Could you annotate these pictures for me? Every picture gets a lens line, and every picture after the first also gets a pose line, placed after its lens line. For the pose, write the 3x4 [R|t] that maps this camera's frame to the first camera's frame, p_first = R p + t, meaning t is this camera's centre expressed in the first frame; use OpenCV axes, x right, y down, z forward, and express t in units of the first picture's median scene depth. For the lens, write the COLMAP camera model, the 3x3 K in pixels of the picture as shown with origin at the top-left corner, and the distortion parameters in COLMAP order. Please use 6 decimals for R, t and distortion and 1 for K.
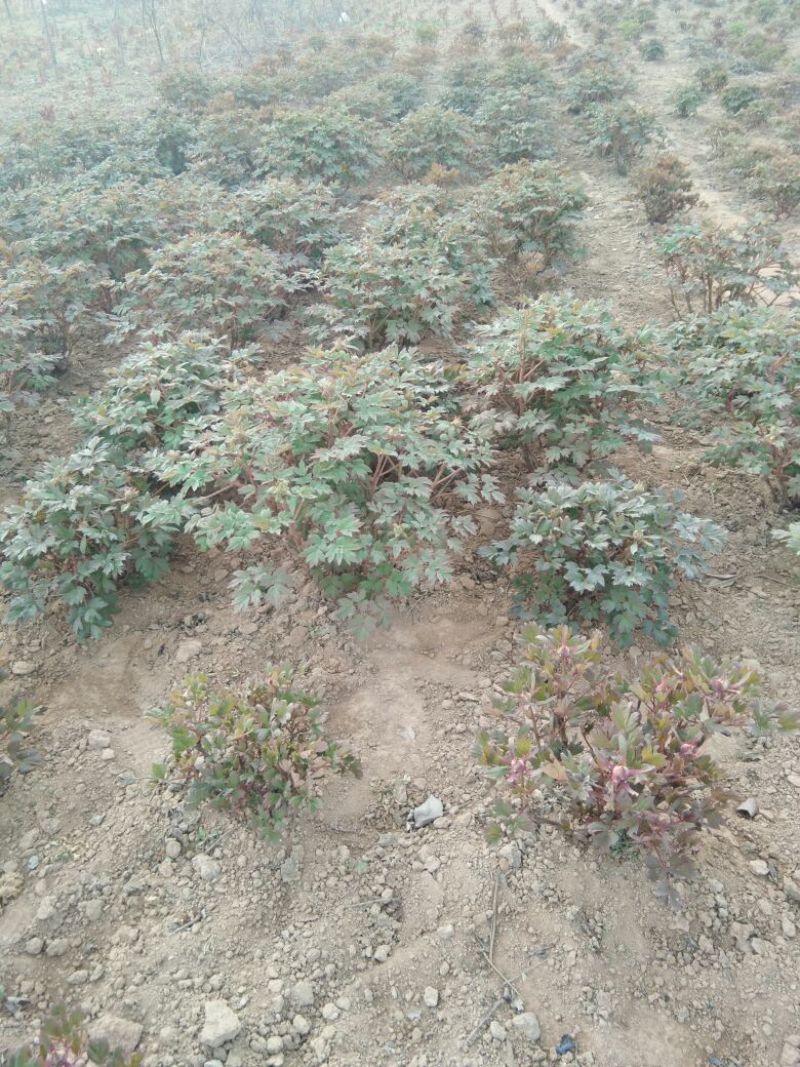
lens RADIAL K [[823.0, 0, 400.0], [0, 823.0, 533.5], [0, 0, 1]] dist [0.075351, -0.100585]
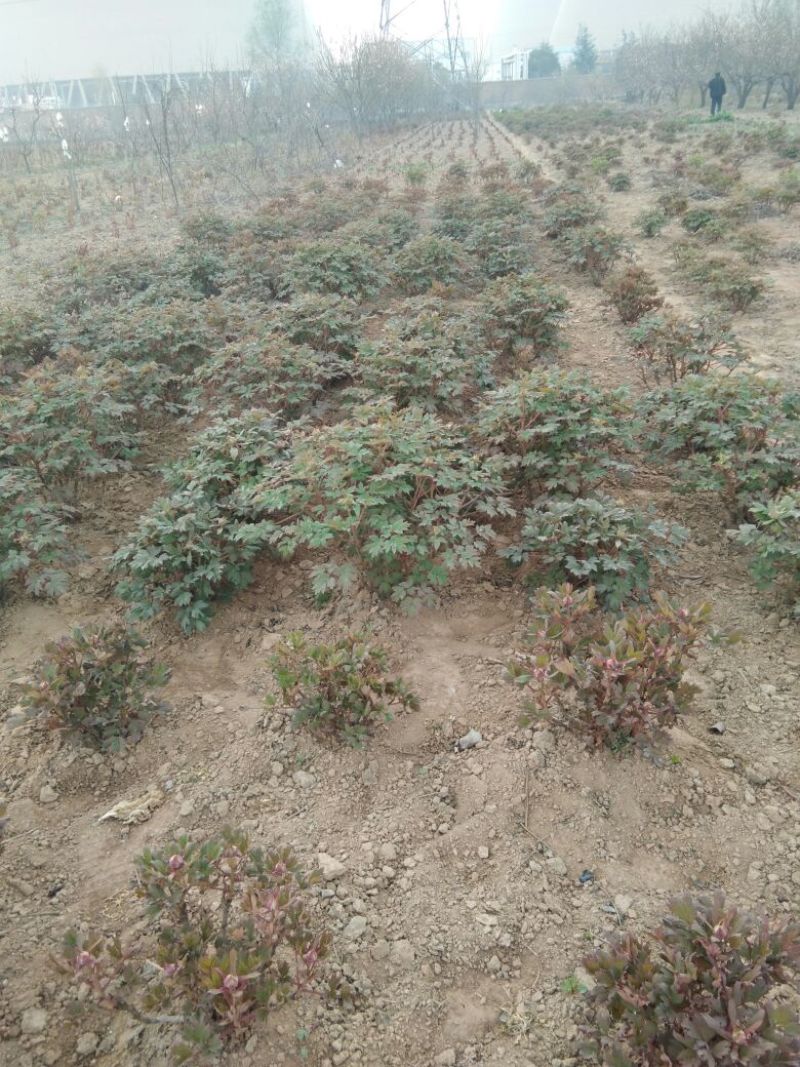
lens RADIAL K [[823.0, 0, 400.0], [0, 823.0, 533.5], [0, 0, 1]] dist [0.075351, -0.100585]
pose [[0.999430, -0.033703, 0.002069, -0.054554], [0.033679, 0.990525, -0.133135, 0.148063], [0.002437, 0.133129, 0.991096, -0.257145]]
